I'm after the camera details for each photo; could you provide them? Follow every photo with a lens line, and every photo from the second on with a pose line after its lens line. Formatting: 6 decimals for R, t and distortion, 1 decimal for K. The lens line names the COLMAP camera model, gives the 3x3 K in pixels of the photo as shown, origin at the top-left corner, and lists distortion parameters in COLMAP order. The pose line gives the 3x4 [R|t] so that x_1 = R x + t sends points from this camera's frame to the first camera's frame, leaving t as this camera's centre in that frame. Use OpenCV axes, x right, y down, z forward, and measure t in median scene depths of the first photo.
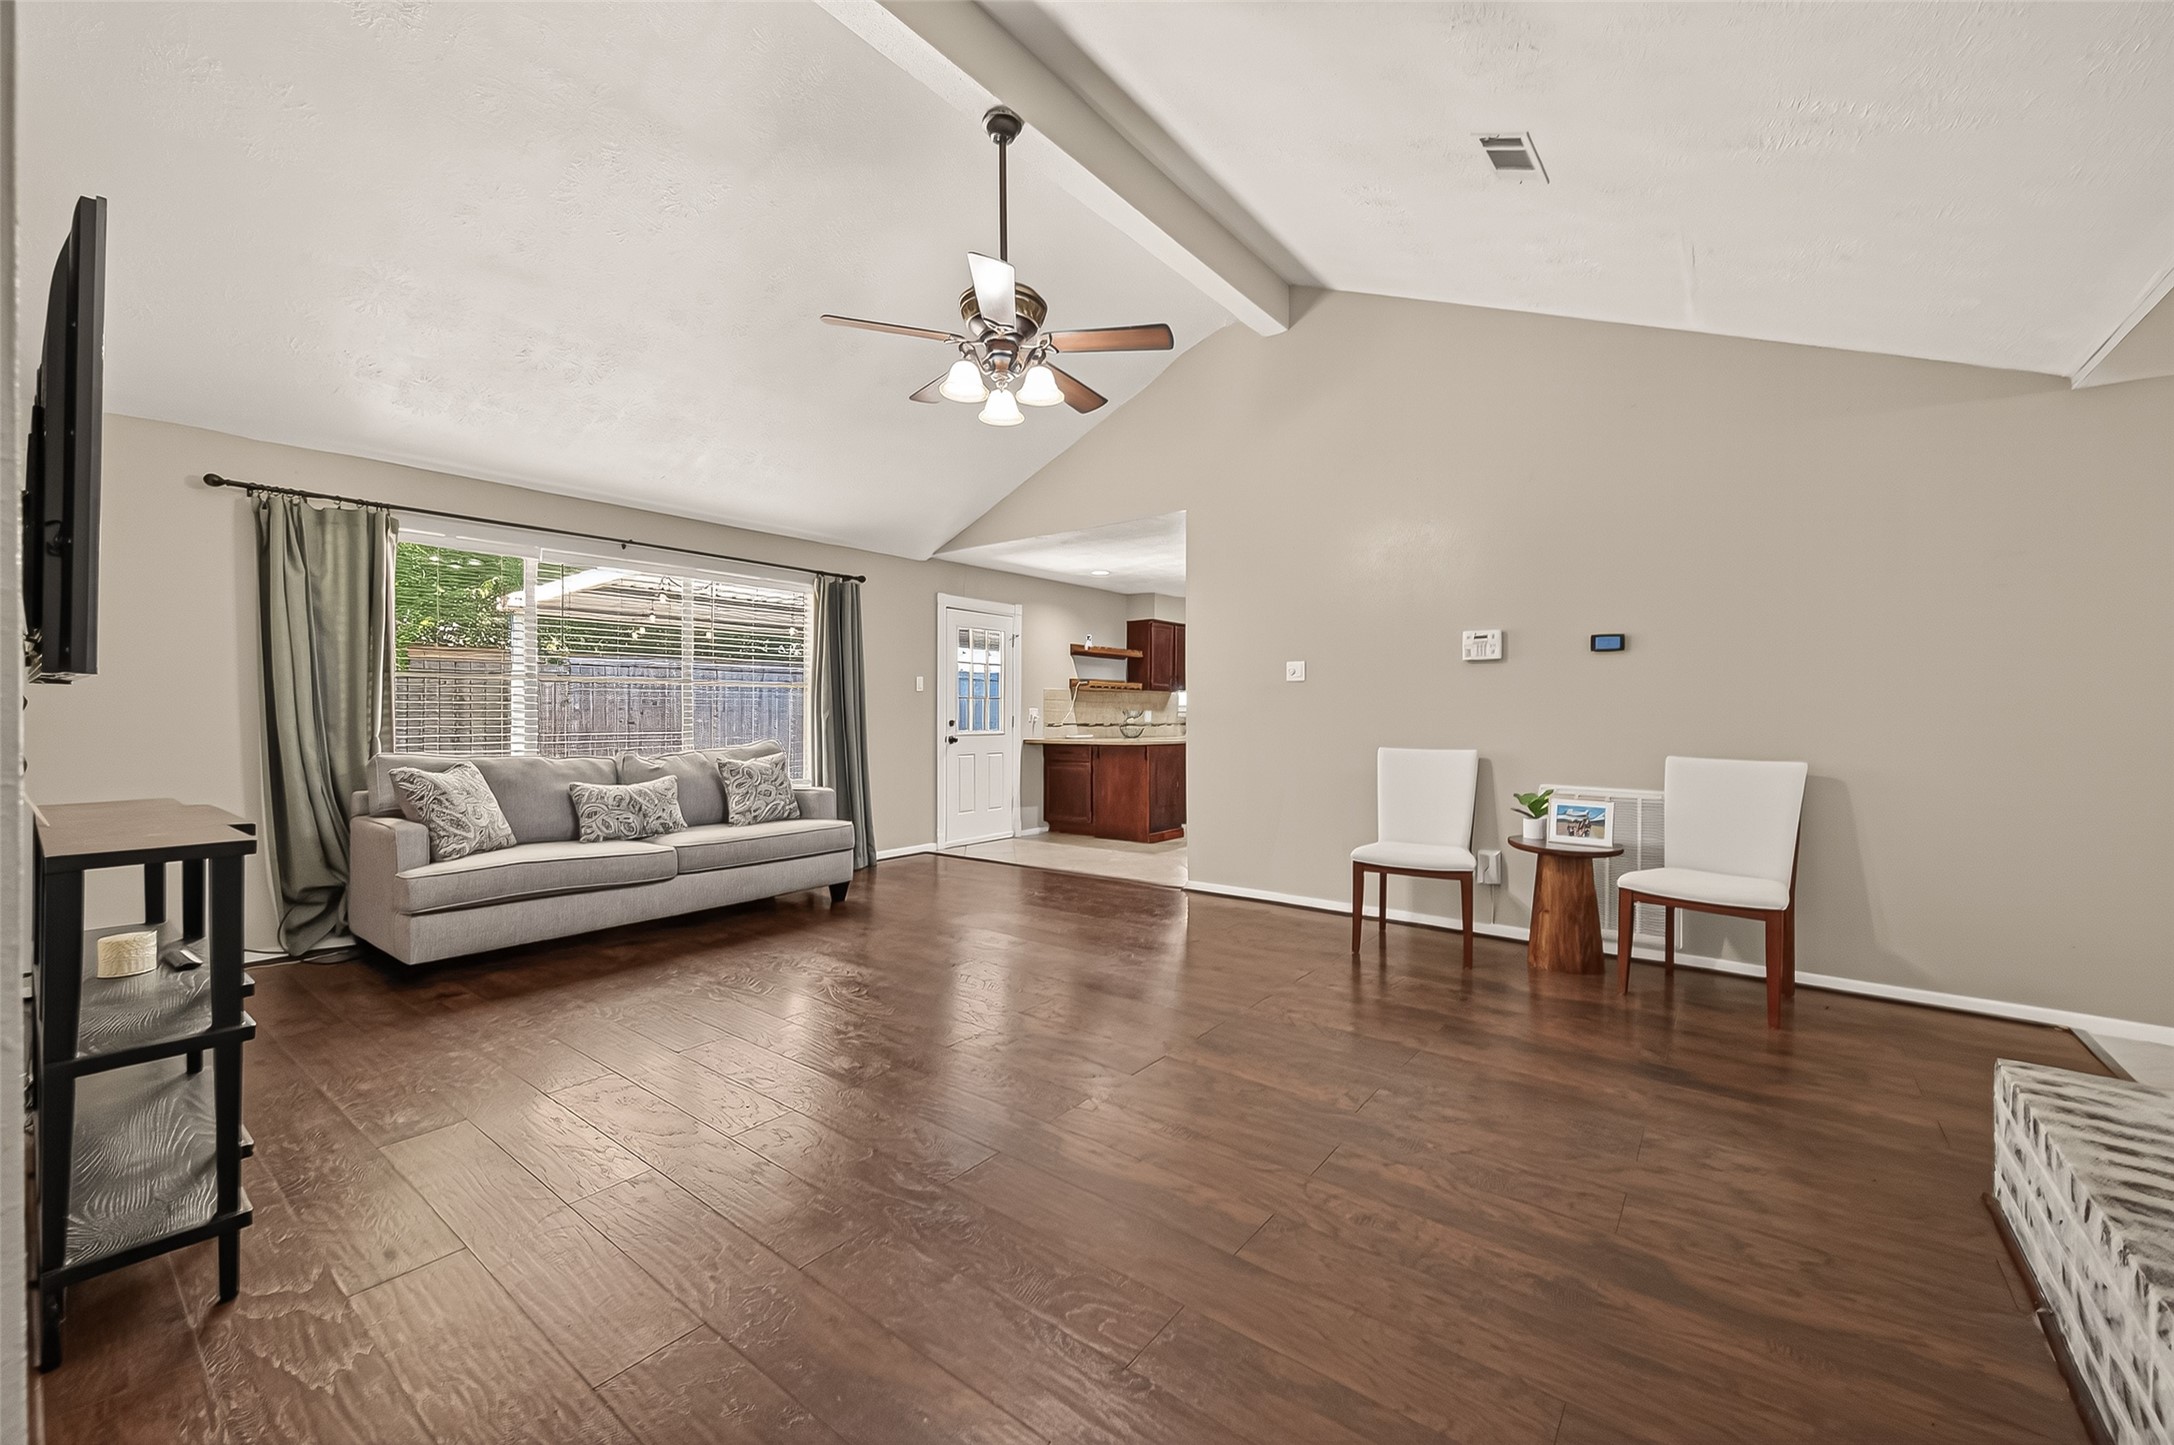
lens RADIAL K [[868.3, 0, 1087.4], [0, 868.3, 720.3], [0, 0, 1]] dist [0.003927, -0.000963]
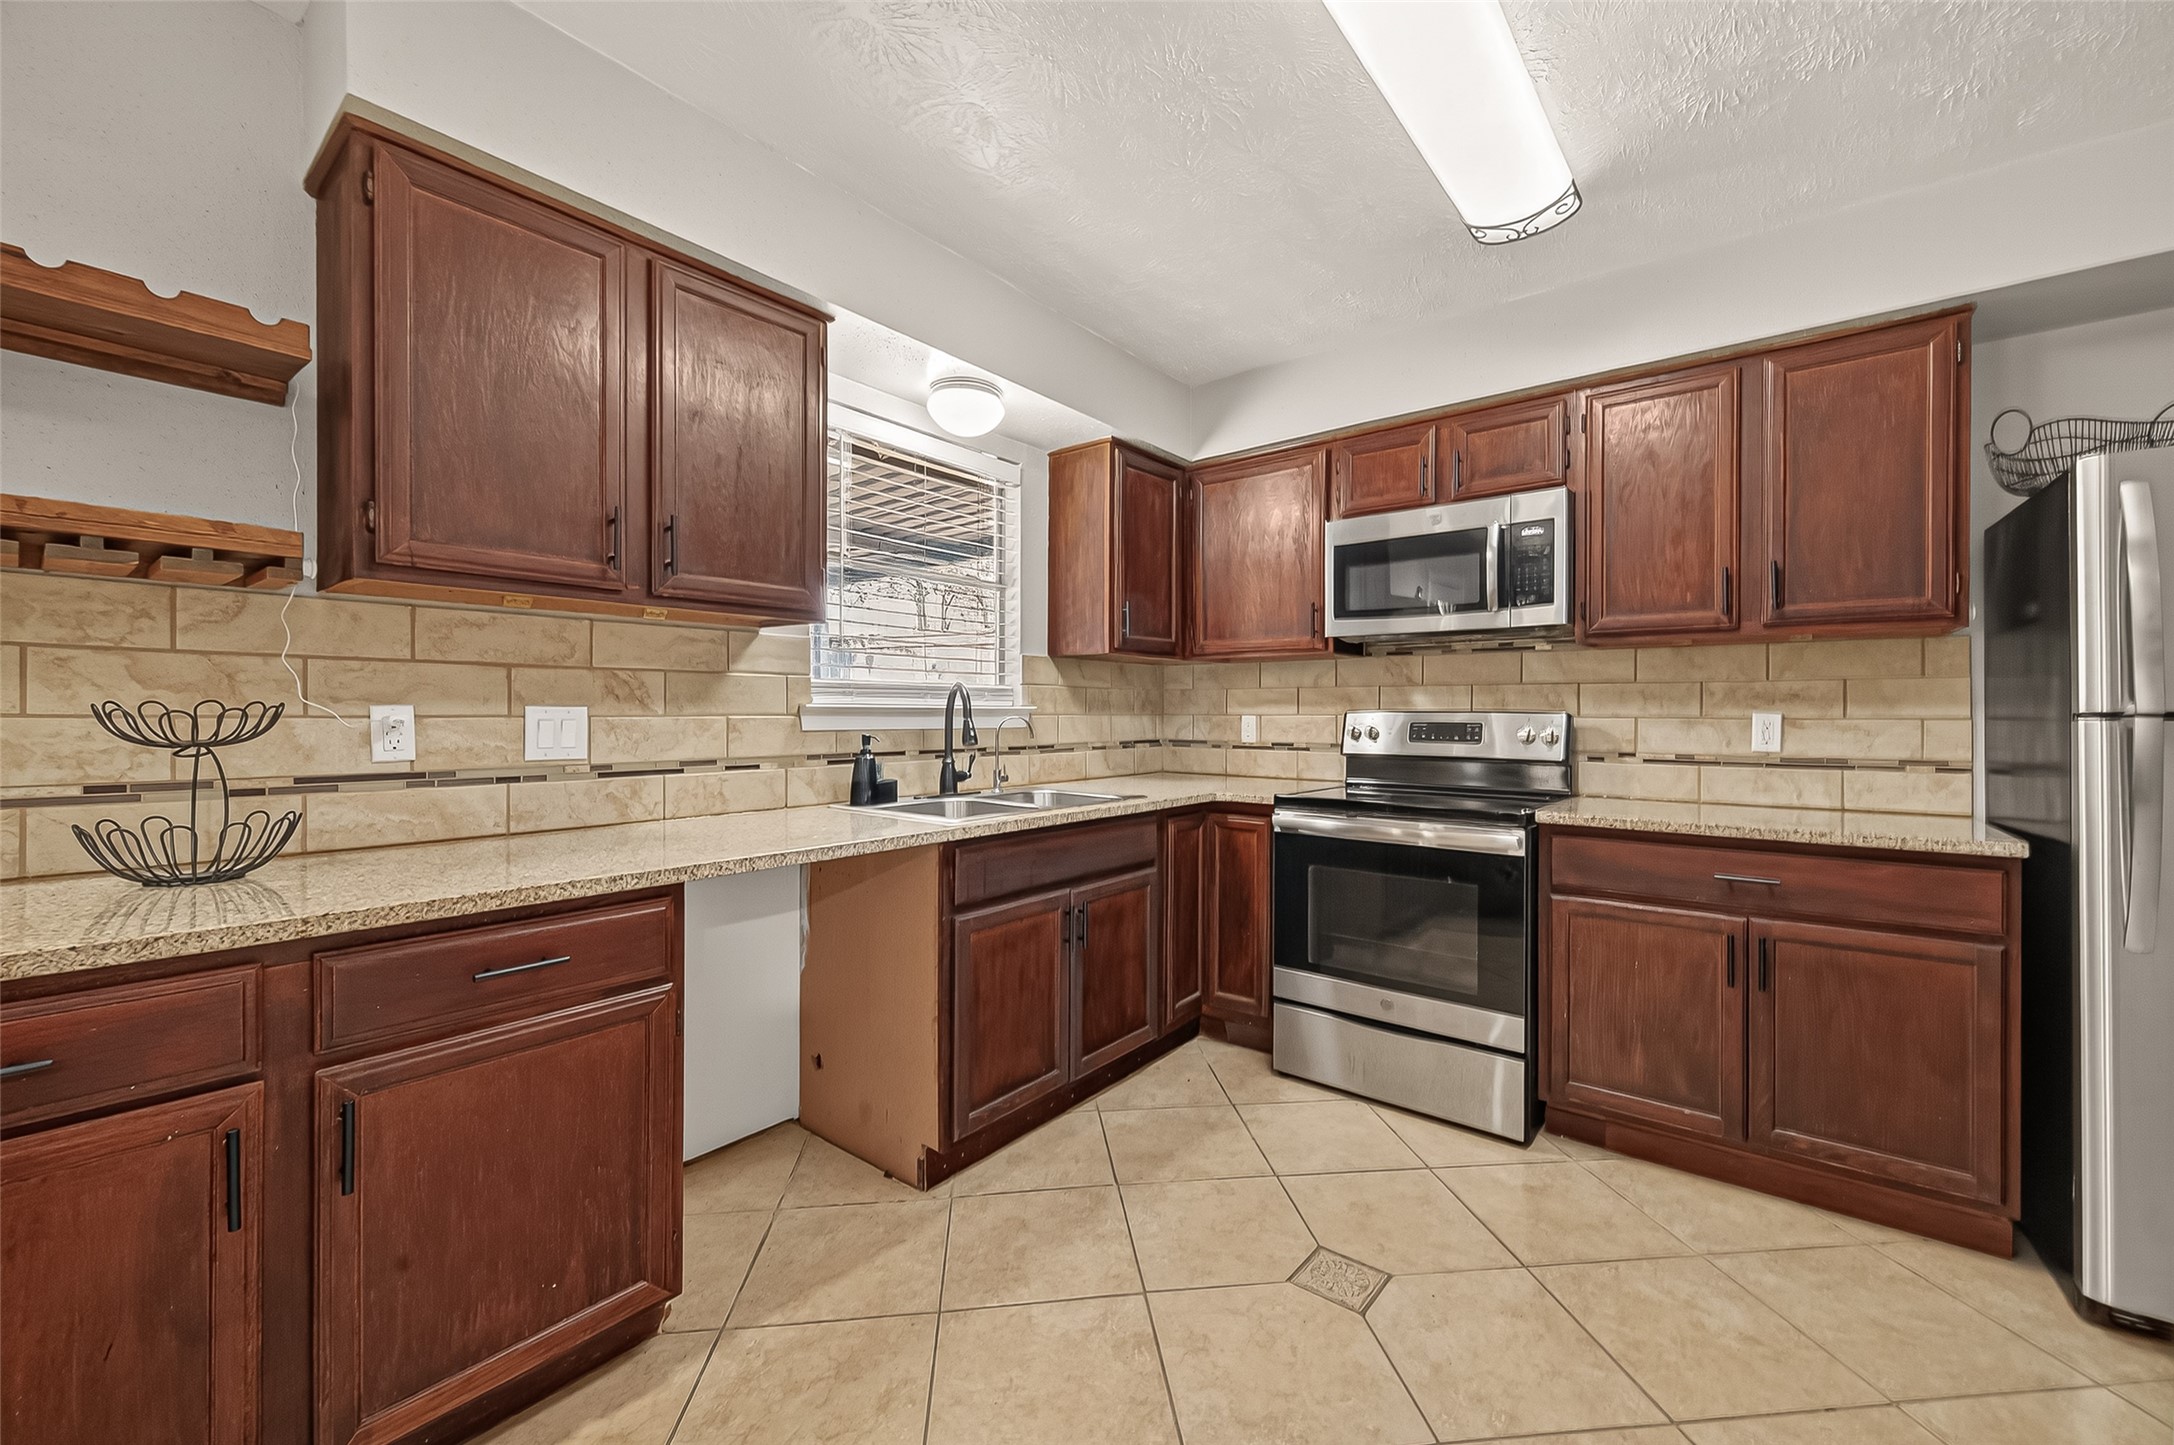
lens RADIAL K [[868.3, 0, 1085.3], [0, 868.3, 717.4], [0, 0, 1]] dist [0.003927, -0.000963]
pose [[0.999631, 0.008155, -0.025910, 0.265642], [-0.008061, 0.999960, 0.003751, -0.013163], [0.025940, -0.003541, 0.999657, 1.085182]]
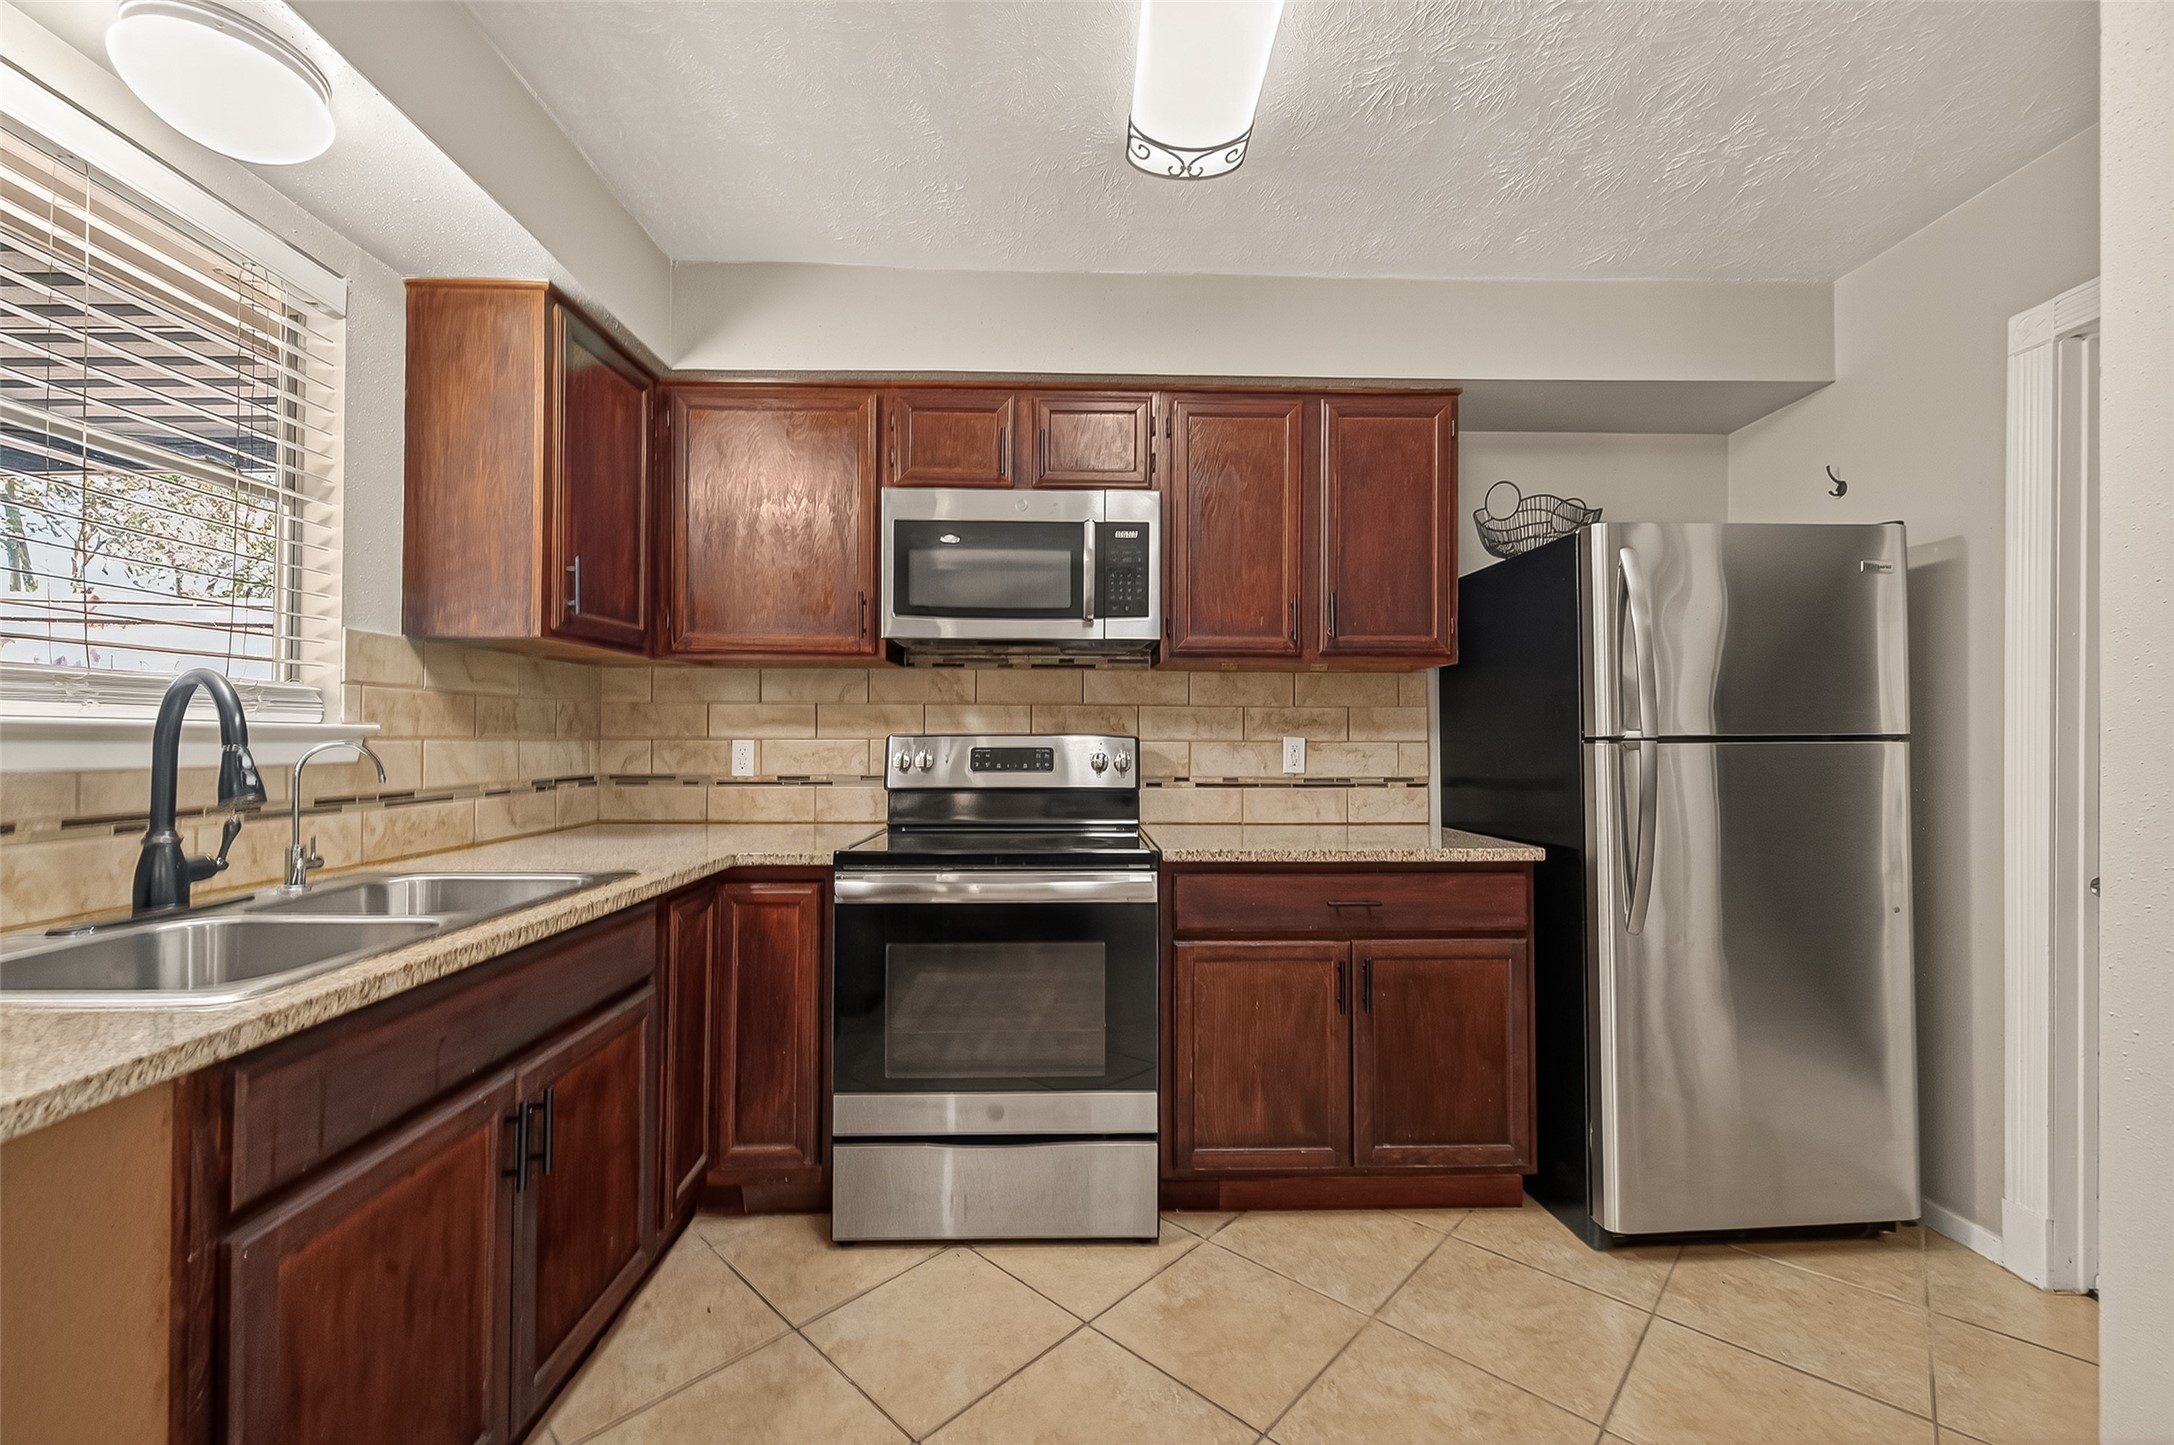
lens RADIAL K [[868.3, 0, 1105.6], [0, 868.3, 731.4], [0, 0, 1]] dist [0.003927, -0.000963]
pose [[0.771653, 0.013640, 0.635898, 0.230270], [-0.006043, 0.999882, -0.014116, -0.012575], [-0.636015, 0.007050, 0.771644, 1.208874]]
